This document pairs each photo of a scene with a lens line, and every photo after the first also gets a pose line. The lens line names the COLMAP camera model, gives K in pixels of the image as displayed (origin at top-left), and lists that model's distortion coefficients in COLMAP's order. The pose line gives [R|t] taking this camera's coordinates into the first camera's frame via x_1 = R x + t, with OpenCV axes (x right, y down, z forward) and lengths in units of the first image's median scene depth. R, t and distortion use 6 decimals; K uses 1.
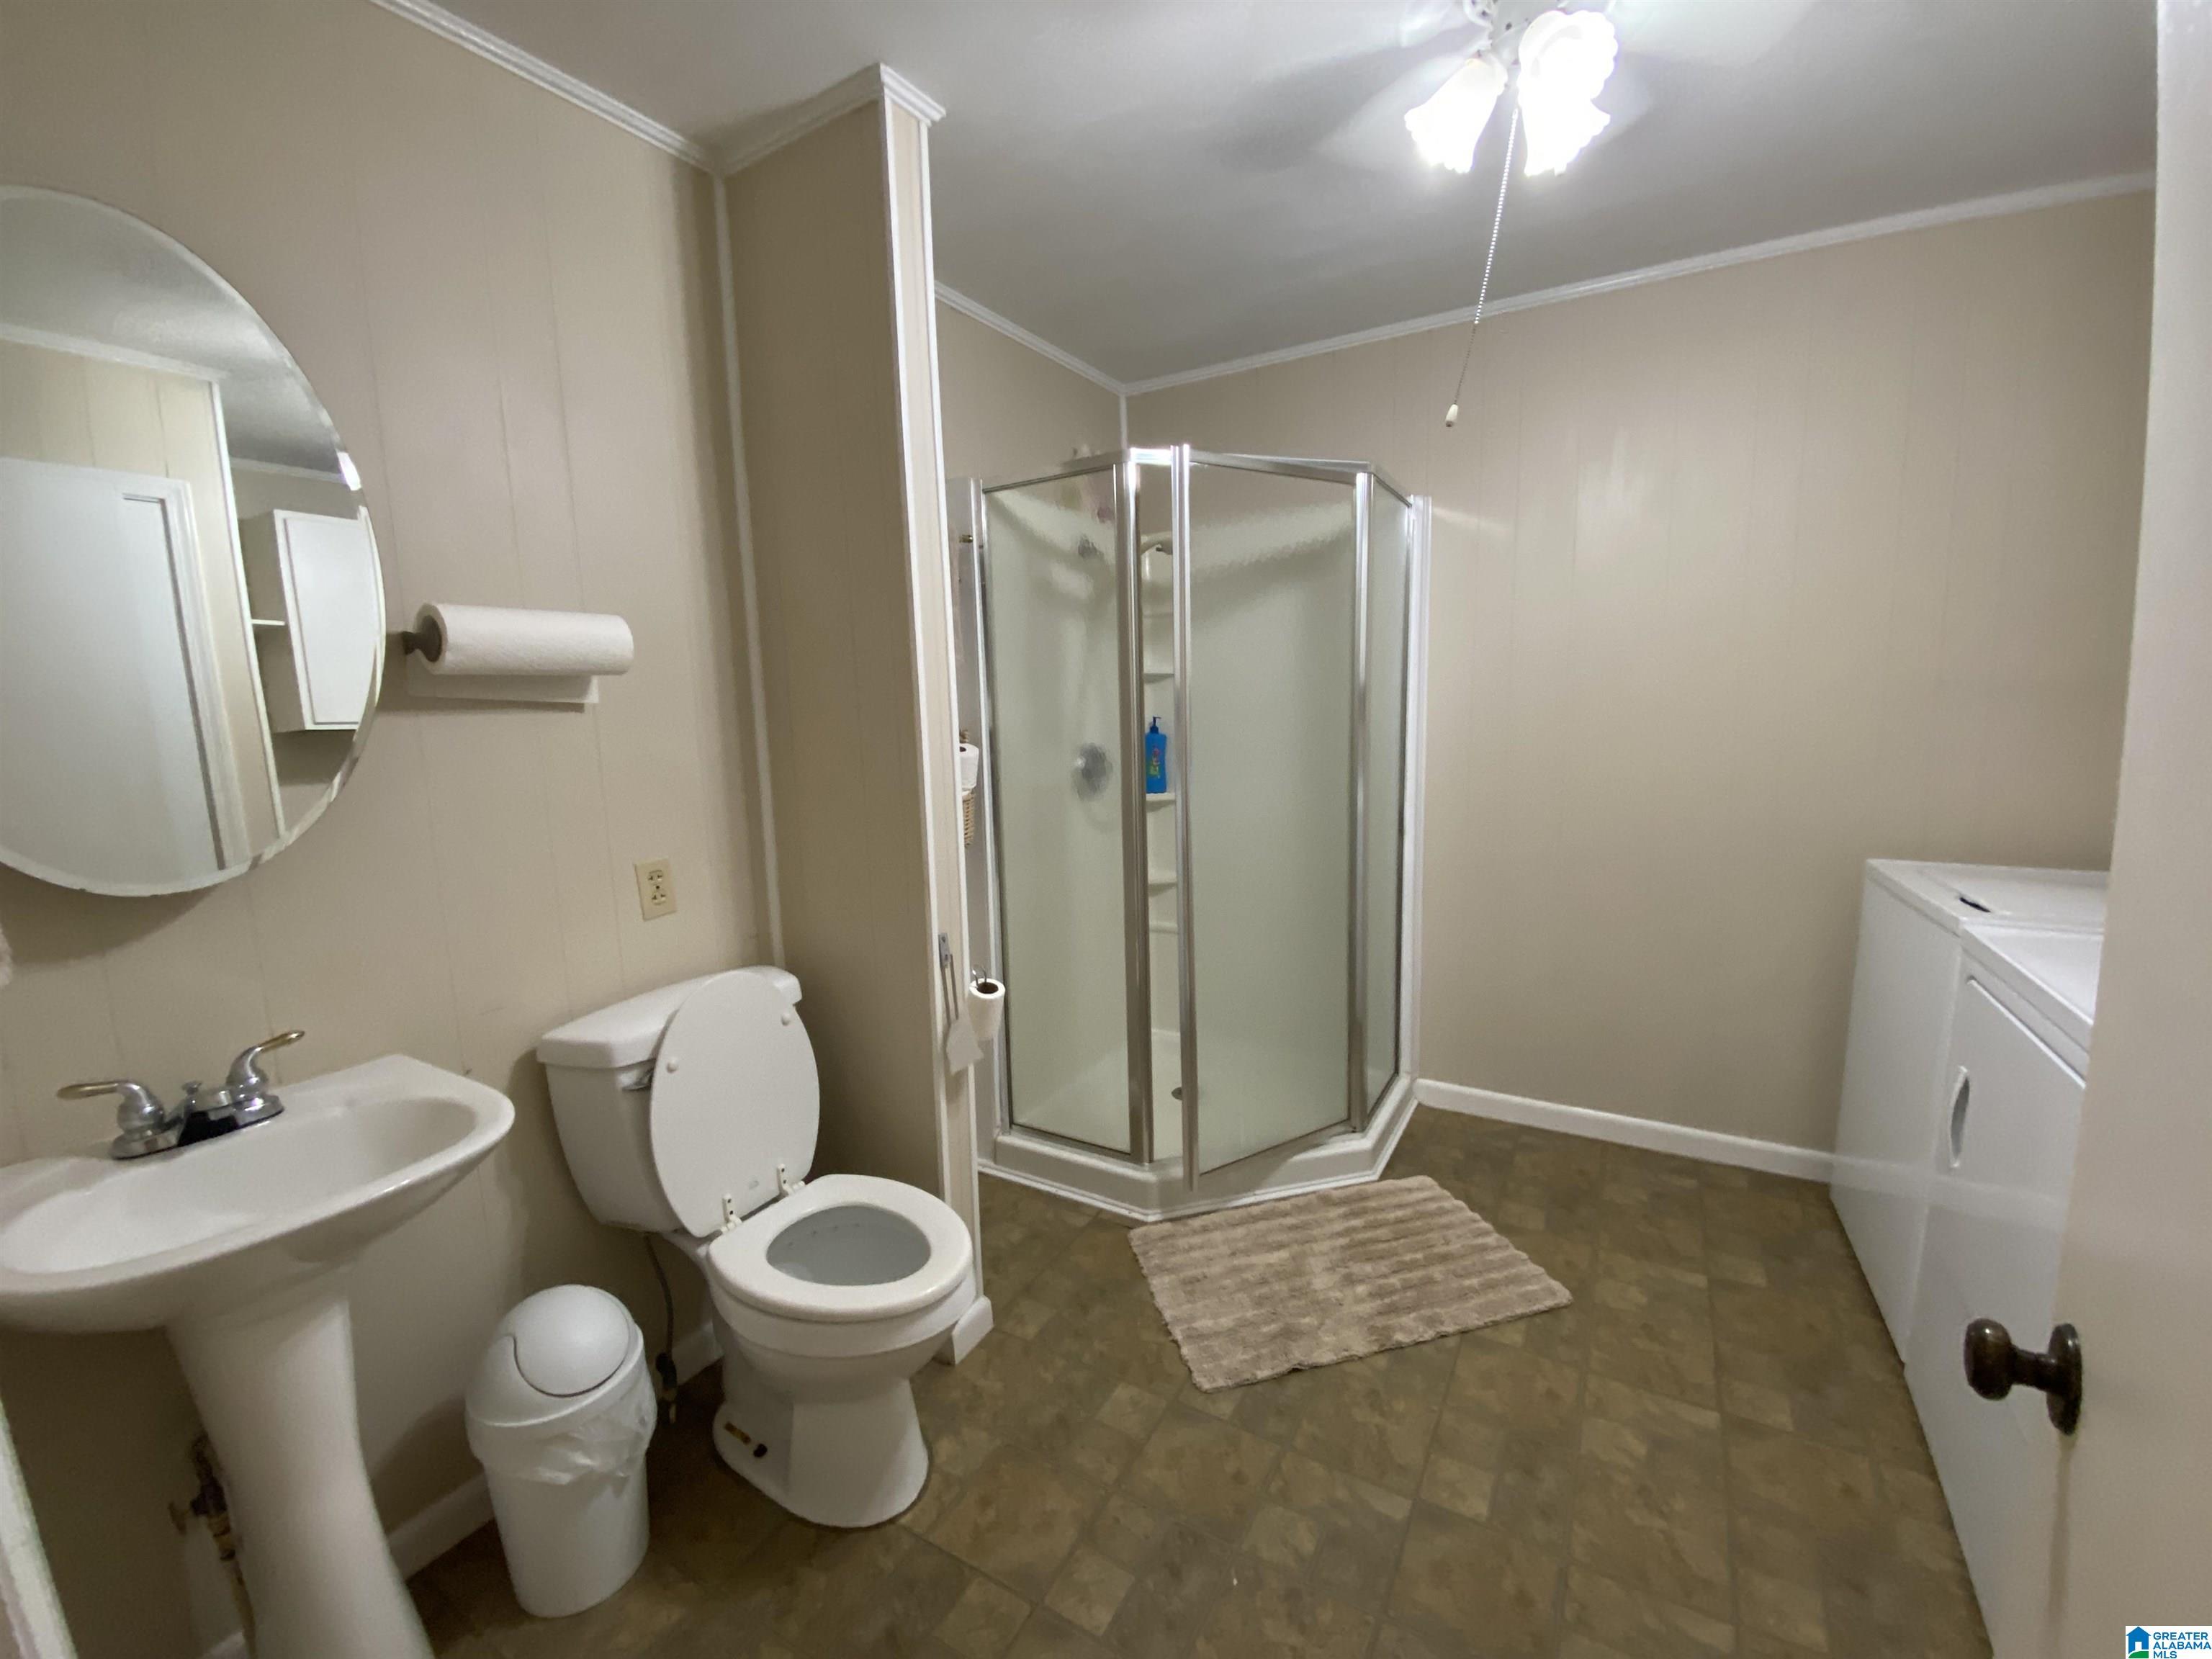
lens RADIAL K [[879.6, 0, 1118.1], [0, 879.6, 827.8], [0, 0, 1]] dist [0.010352, -0.015419]
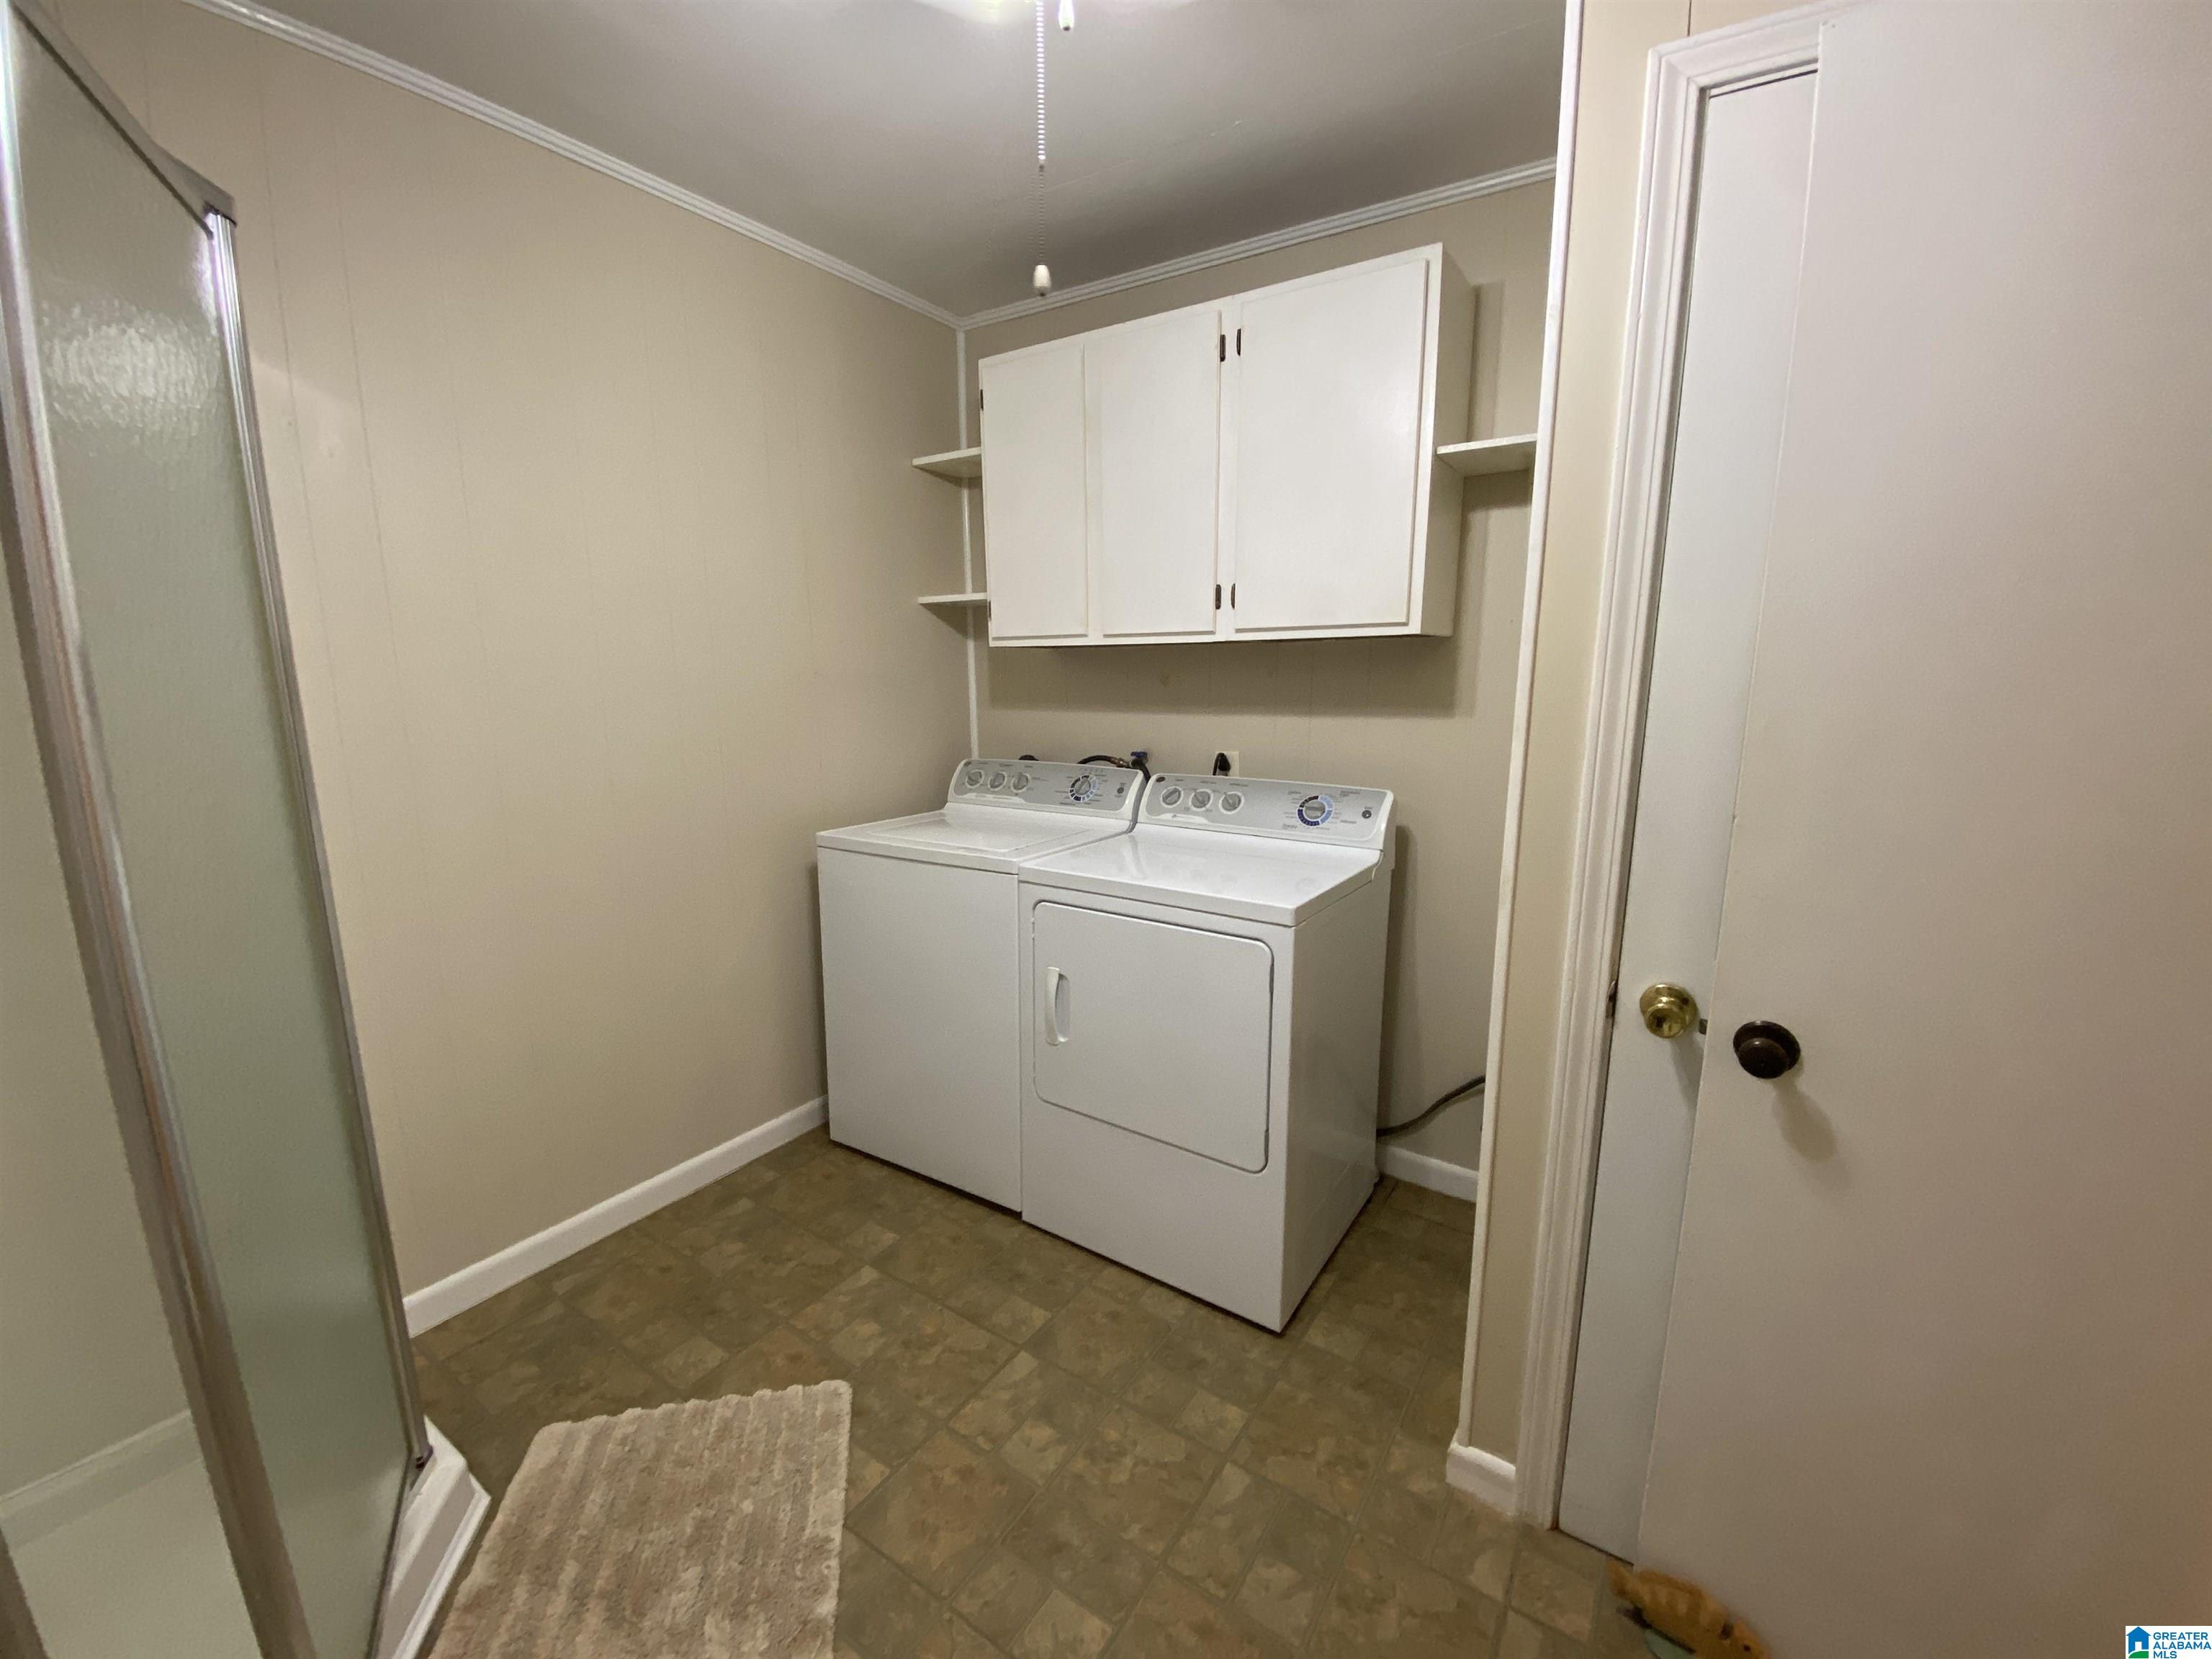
lens RADIAL K [[879.6, 0, 1115.3], [0, 879.6, 825.8], [0, 0, 1]] dist [0.010352, -0.015419]
pose [[0.066905, -0.144453, 0.987247, -0.212241], [0.138693, 0.981205, 0.134169, -0.068756], [-0.988073, 0.127948, 0.085682, 0.542732]]
